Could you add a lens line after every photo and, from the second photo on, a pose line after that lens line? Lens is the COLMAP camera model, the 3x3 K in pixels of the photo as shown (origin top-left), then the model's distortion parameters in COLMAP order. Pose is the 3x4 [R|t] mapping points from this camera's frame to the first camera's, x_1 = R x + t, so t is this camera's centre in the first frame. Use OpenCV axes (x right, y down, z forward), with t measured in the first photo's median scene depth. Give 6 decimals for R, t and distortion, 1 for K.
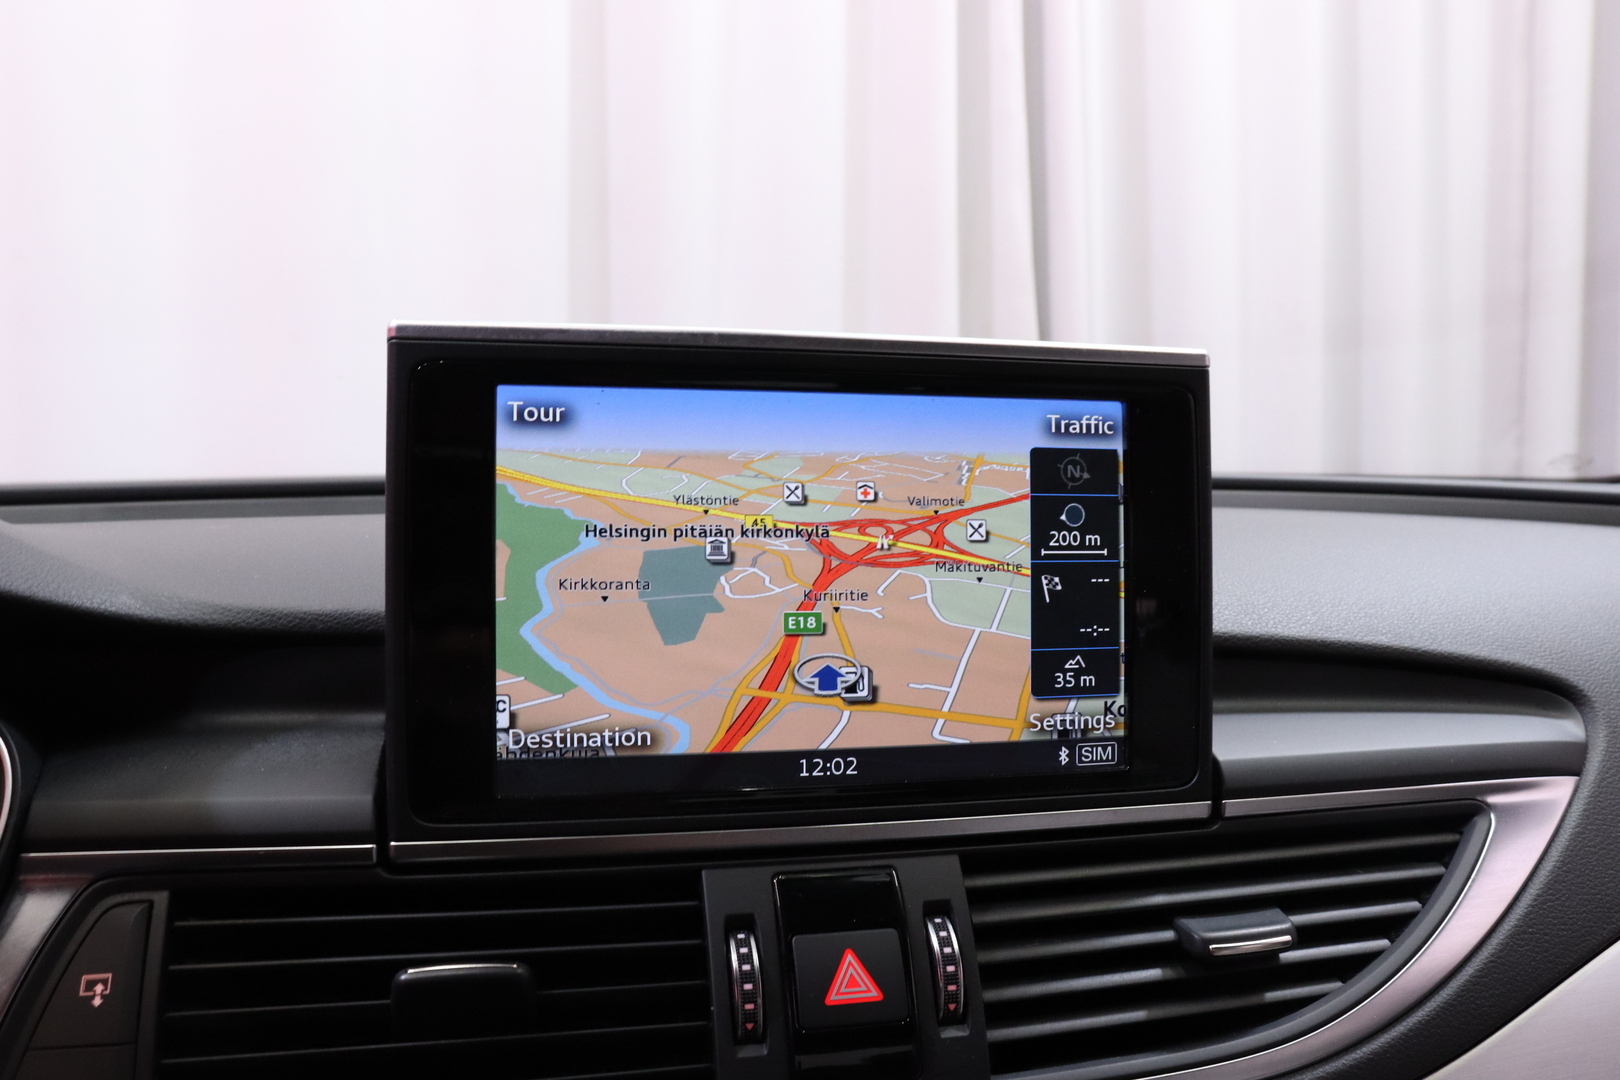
lens RADIAL K [[1315.1, 0, 811.6], [0, 1315.1, 535.2], [0, 0, 1]] dist [-0.180160, 0.137568]
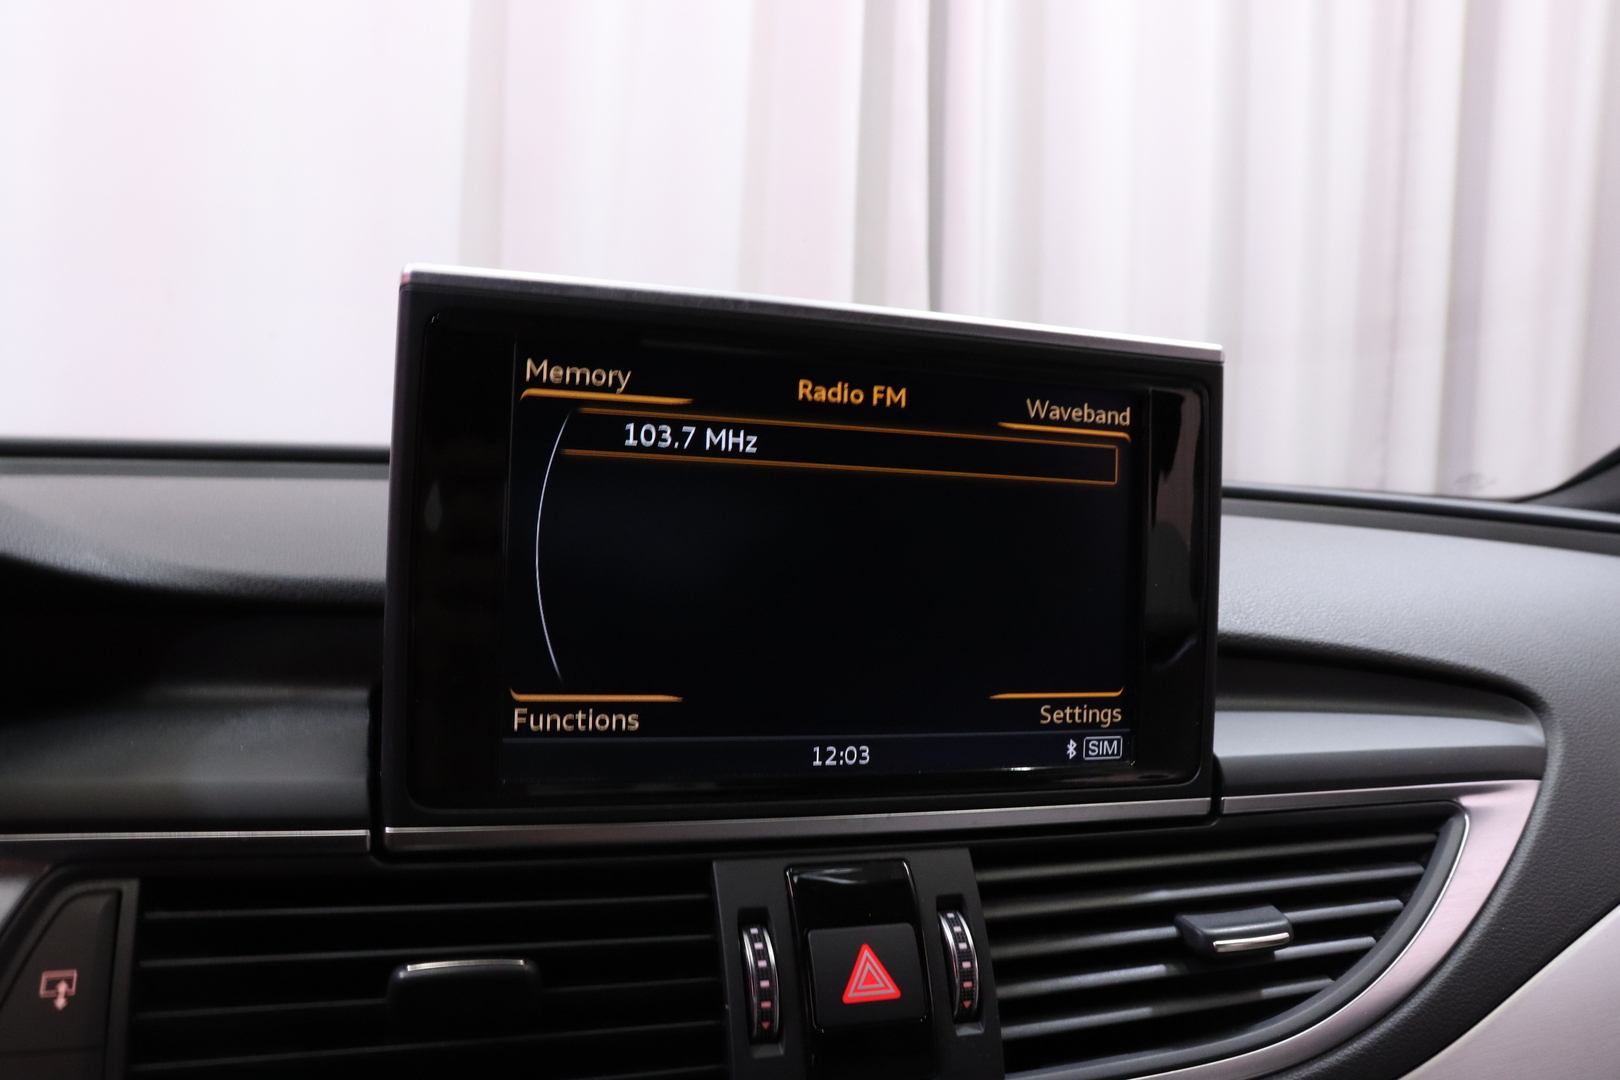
lens RADIAL K [[1315.1, 0, 815.5], [0, 1315.1, 538.9], [0, 0, 1]] dist [-0.180160, 0.137568]
pose [[0.993441, 0.037006, 0.108193, -0.118203], [-0.037933, 0.999259, 0.006527, 0.011759], [-0.107871, -0.010588, 0.994109, 0.044219]]
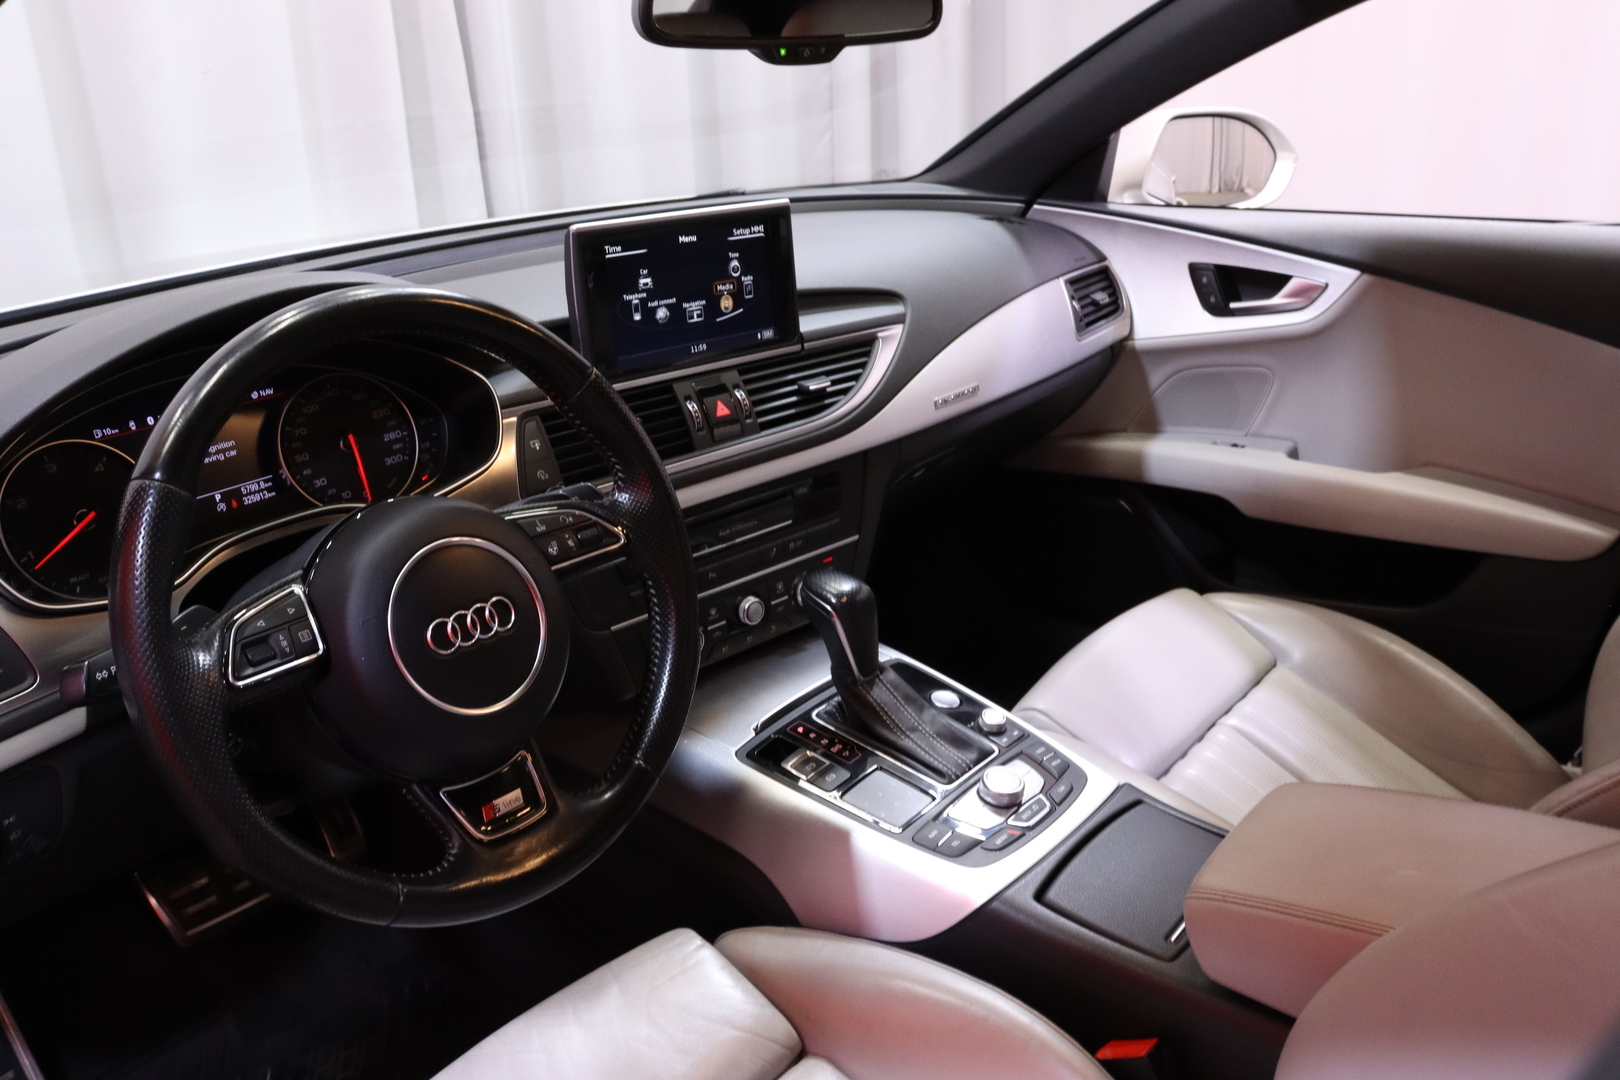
lens RADIAL K [[1315.1, 0, 805.9], [0, 1315.1, 545.2], [0, 0, 1]] dist [-0.180160, 0.137568]
pose [[0.872083, -0.204898, 0.444396, -1.293991], [0.063634, 0.947893, 0.312170, -0.352379], [-0.485203, -0.243959, 0.839680, -1.953170]]
